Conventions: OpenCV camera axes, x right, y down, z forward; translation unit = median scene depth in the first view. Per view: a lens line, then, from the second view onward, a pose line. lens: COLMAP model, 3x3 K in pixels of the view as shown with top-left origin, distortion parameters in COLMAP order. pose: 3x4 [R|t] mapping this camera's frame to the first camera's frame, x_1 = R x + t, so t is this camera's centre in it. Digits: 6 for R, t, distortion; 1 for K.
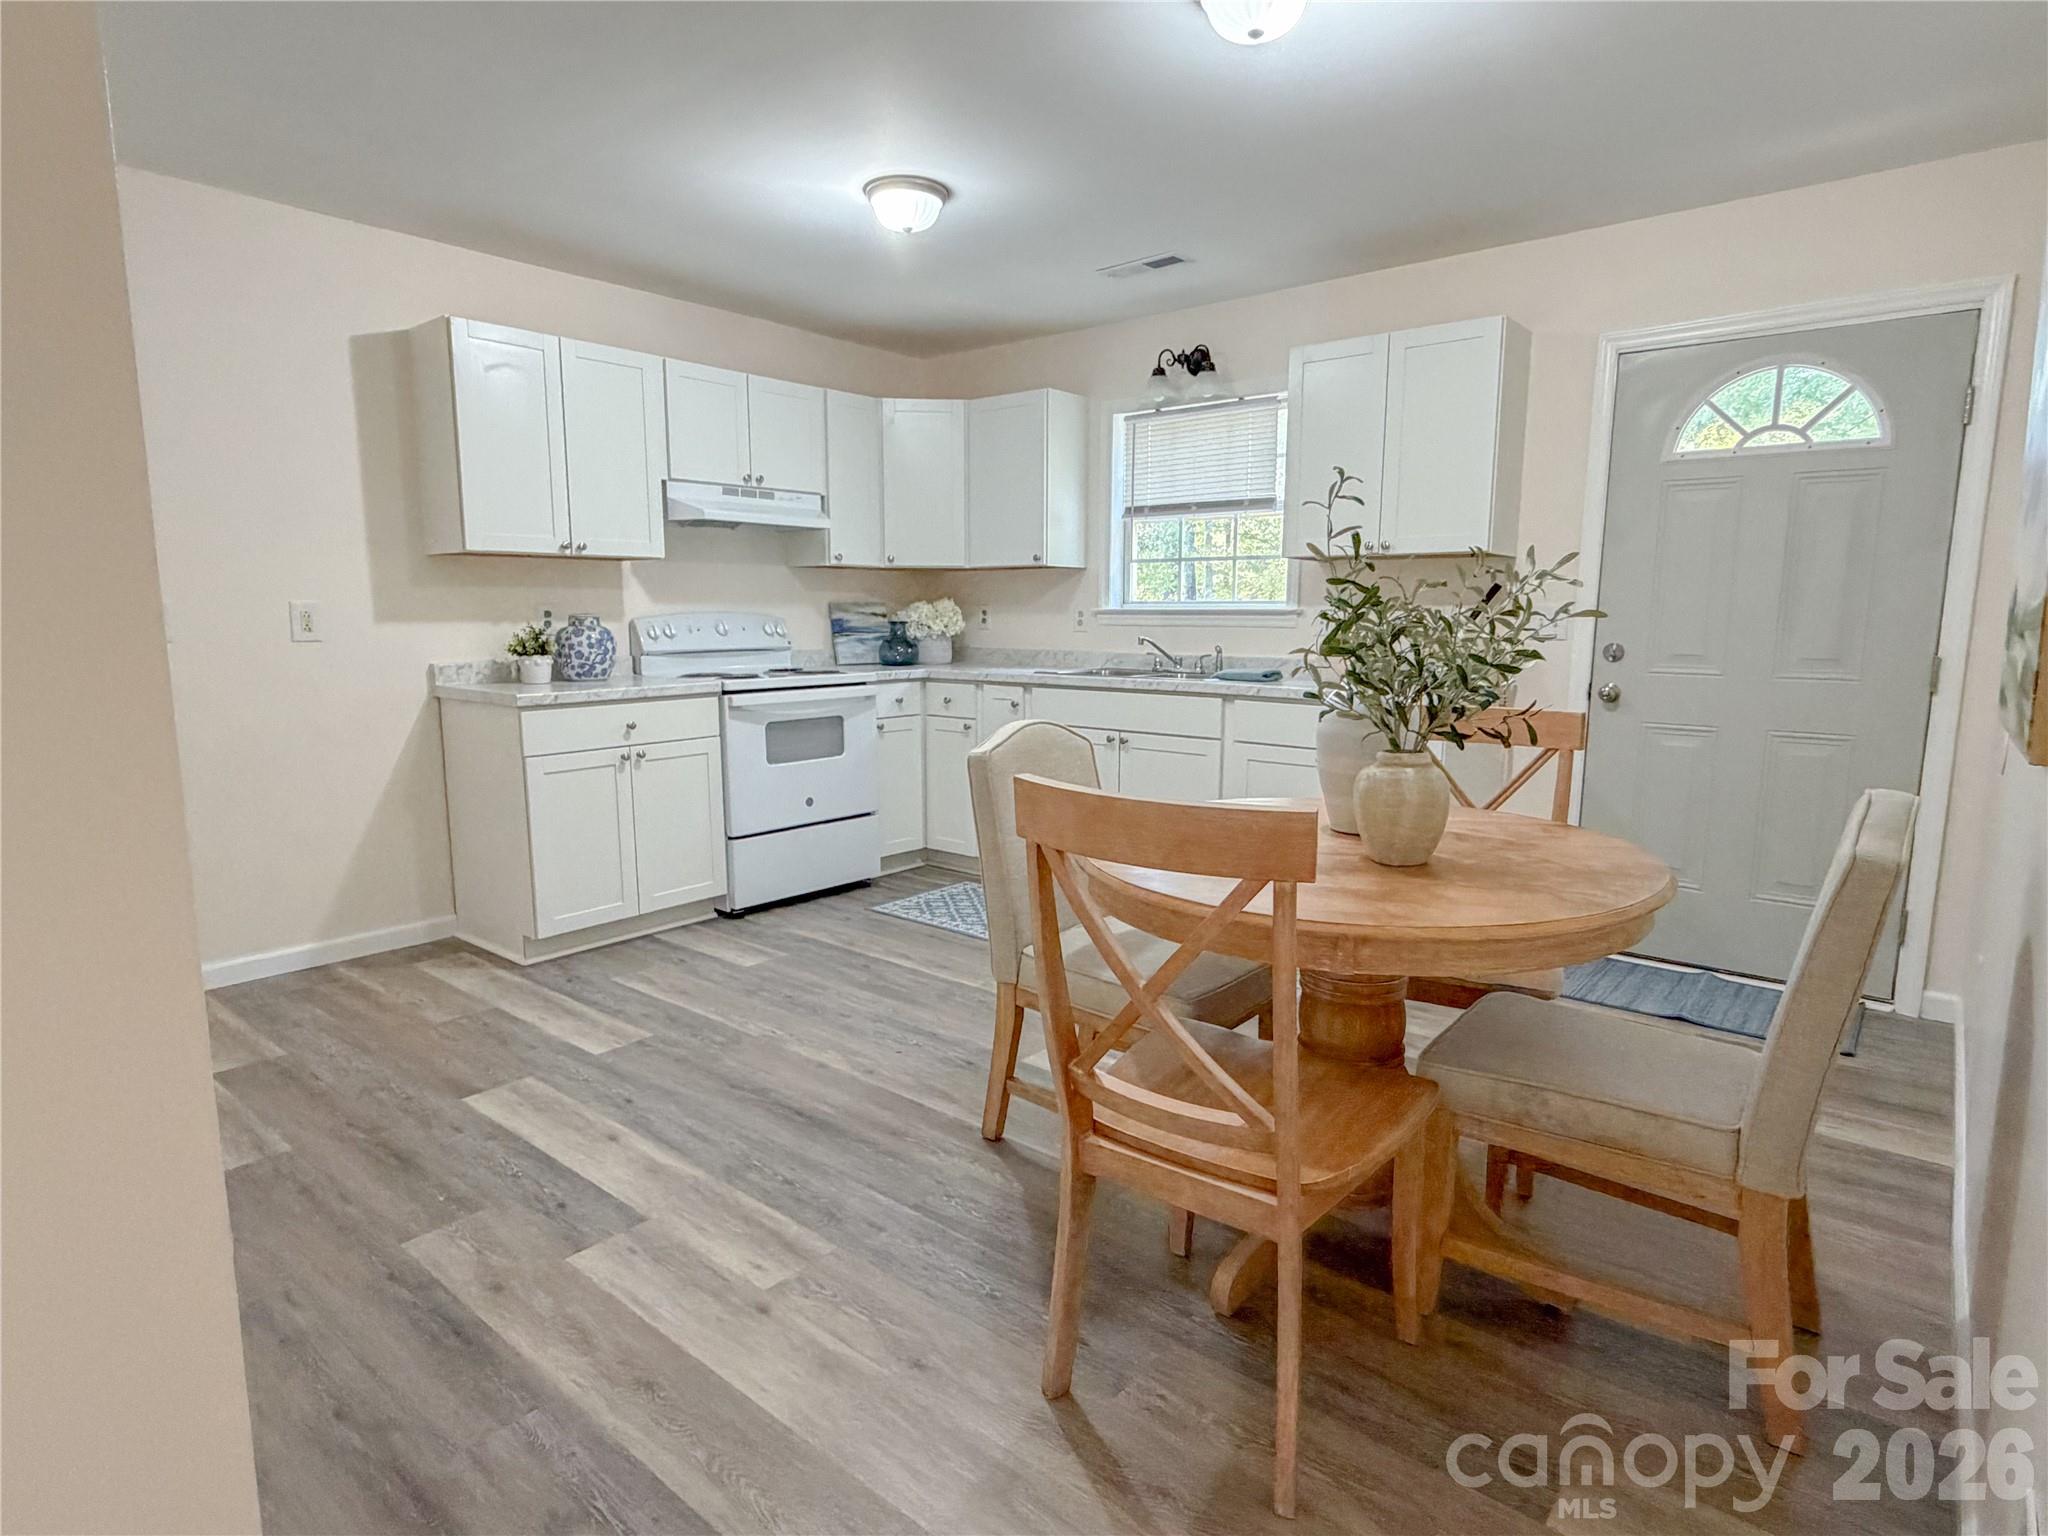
lens RADIAL K [[1119.0, 0, 1027.9], [0, 1119.0, 771.6], [0, 0, 1]] dist [-0.000384, 0.003732]
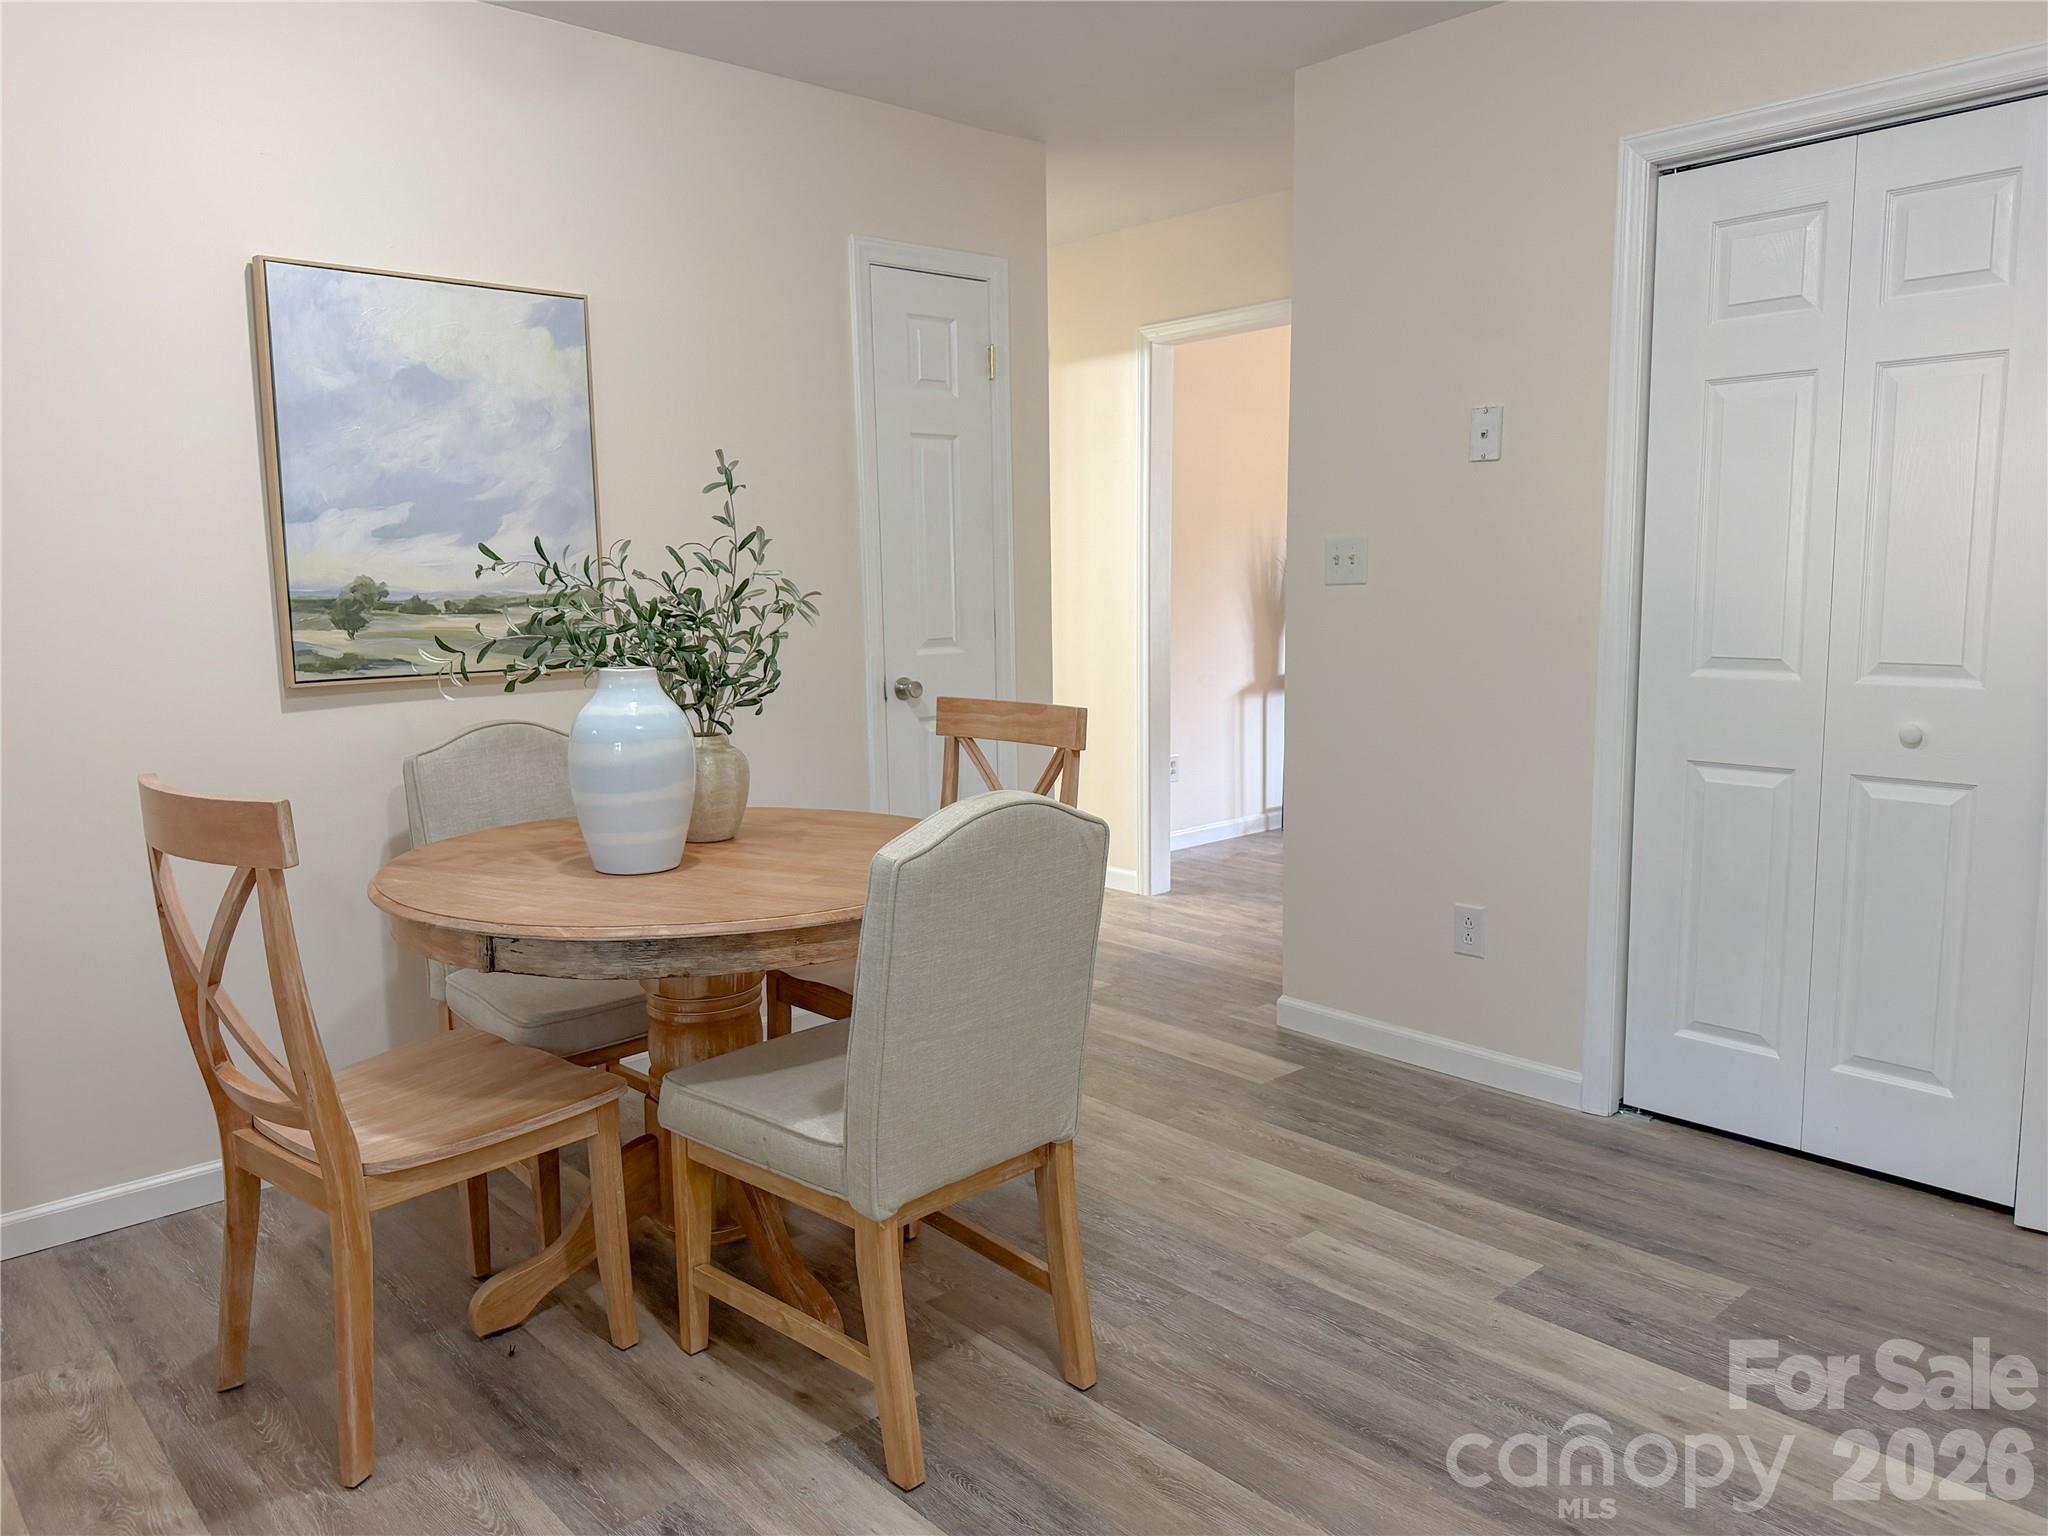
lens RADIAL K [[1460.1, 0, 1021.8], [0, 1460.1, 768.4], [0, 0, 1]] dist [0.066672, -0.088655]
pose [[-0.990095, -0.008572, 0.140134, -0.078958], [0.031079, 0.959989, 0.278308, -0.184776], [-0.136913, 0.279906, -0.950214, 1.173339]]
